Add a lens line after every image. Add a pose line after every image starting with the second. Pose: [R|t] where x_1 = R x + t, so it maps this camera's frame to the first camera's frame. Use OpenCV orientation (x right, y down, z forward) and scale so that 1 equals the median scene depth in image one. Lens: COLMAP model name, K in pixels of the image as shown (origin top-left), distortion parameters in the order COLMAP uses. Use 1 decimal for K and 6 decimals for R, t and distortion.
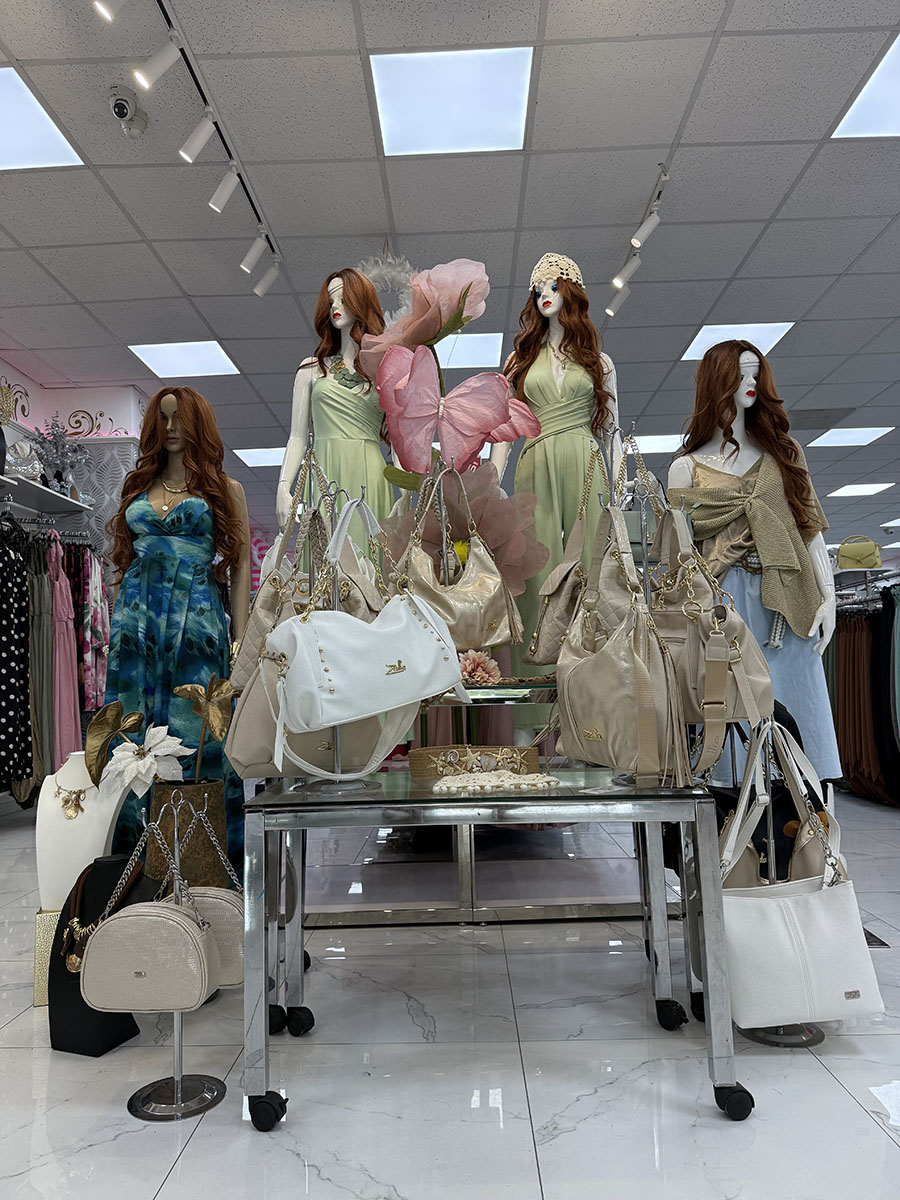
lens RADIAL K [[844.8, 0, 447.9], [0, 844.8, 596.7], [0, 0, 1]] dist [0.011258, -0.005369]
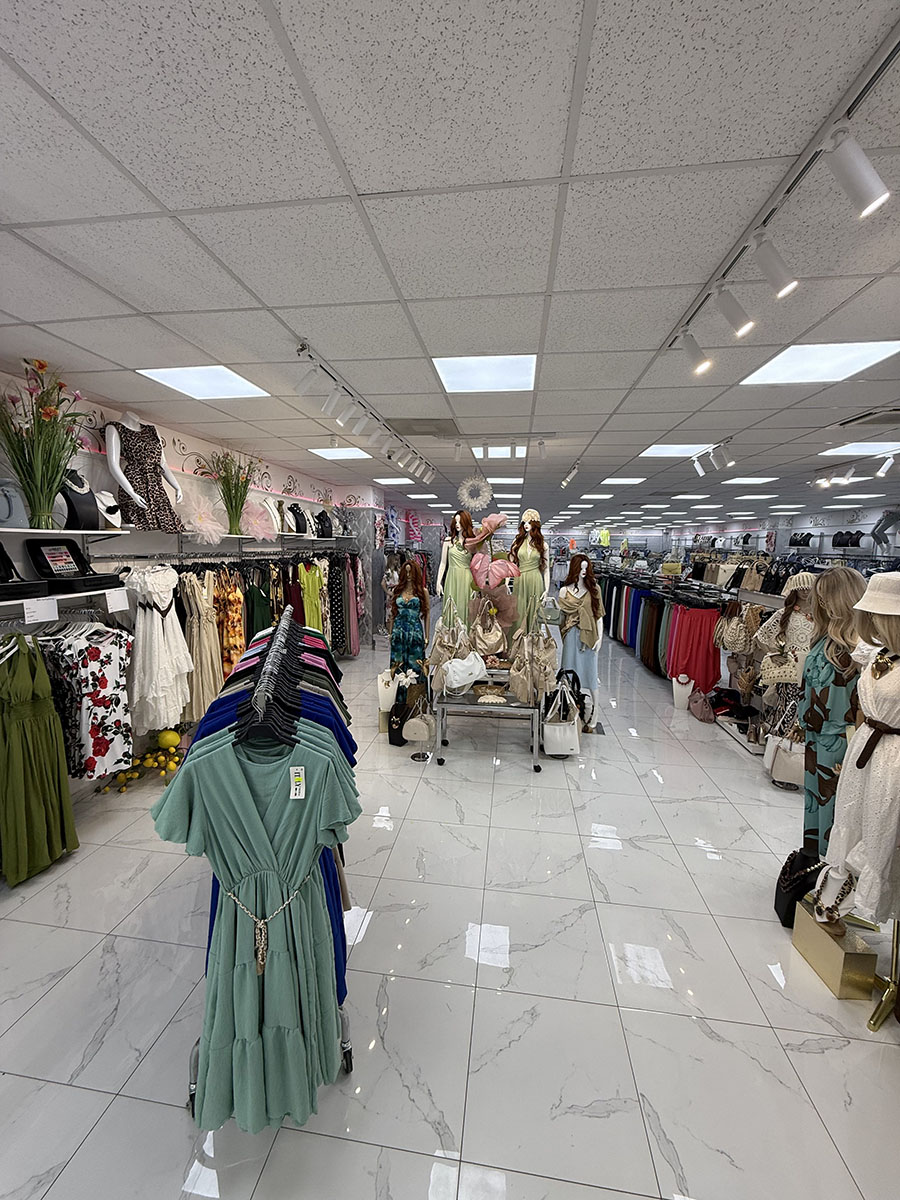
lens RADIAL K [[475.4, 0, 451.9], [0, 475.4, 593.5], [0, 0, 1]] dist [0.000156, 0.000086]
pose [[0.992494, 0.049825, -0.111680, 0.062668], [-0.026689, 0.979474, 0.199798, -0.525716], [0.119342, -0.195318, 0.973452, -0.865437]]
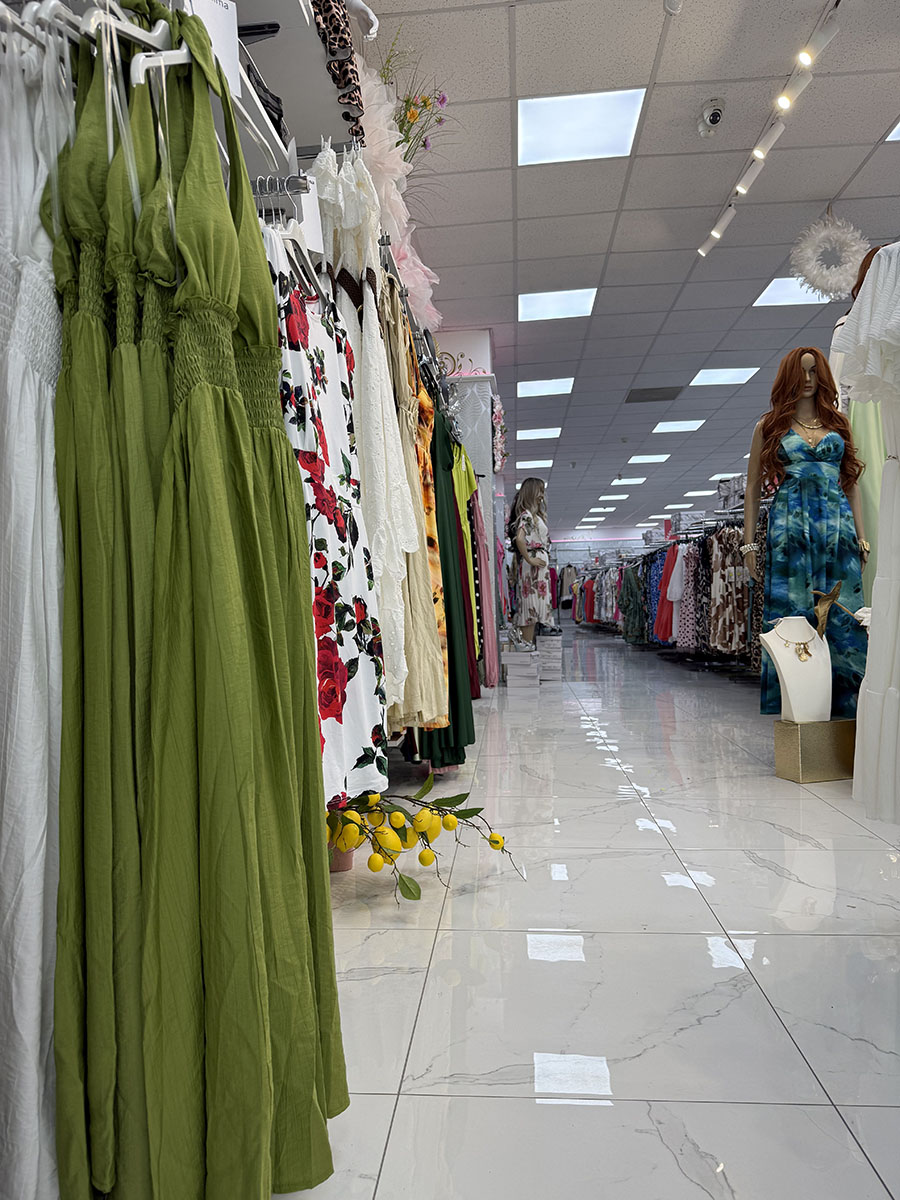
lens RADIAL K [[844.8, 0, 451.6], [0, 844.8, 603.2], [0, 0, 1]] dist [0.011258, -0.005369]
pose [[0.997961, -0.001853, -0.063807, -0.826092], [0.007976, 0.995364, 0.095843, 0.018633], [0.063334, -0.096157, 0.993349, -0.398544]]
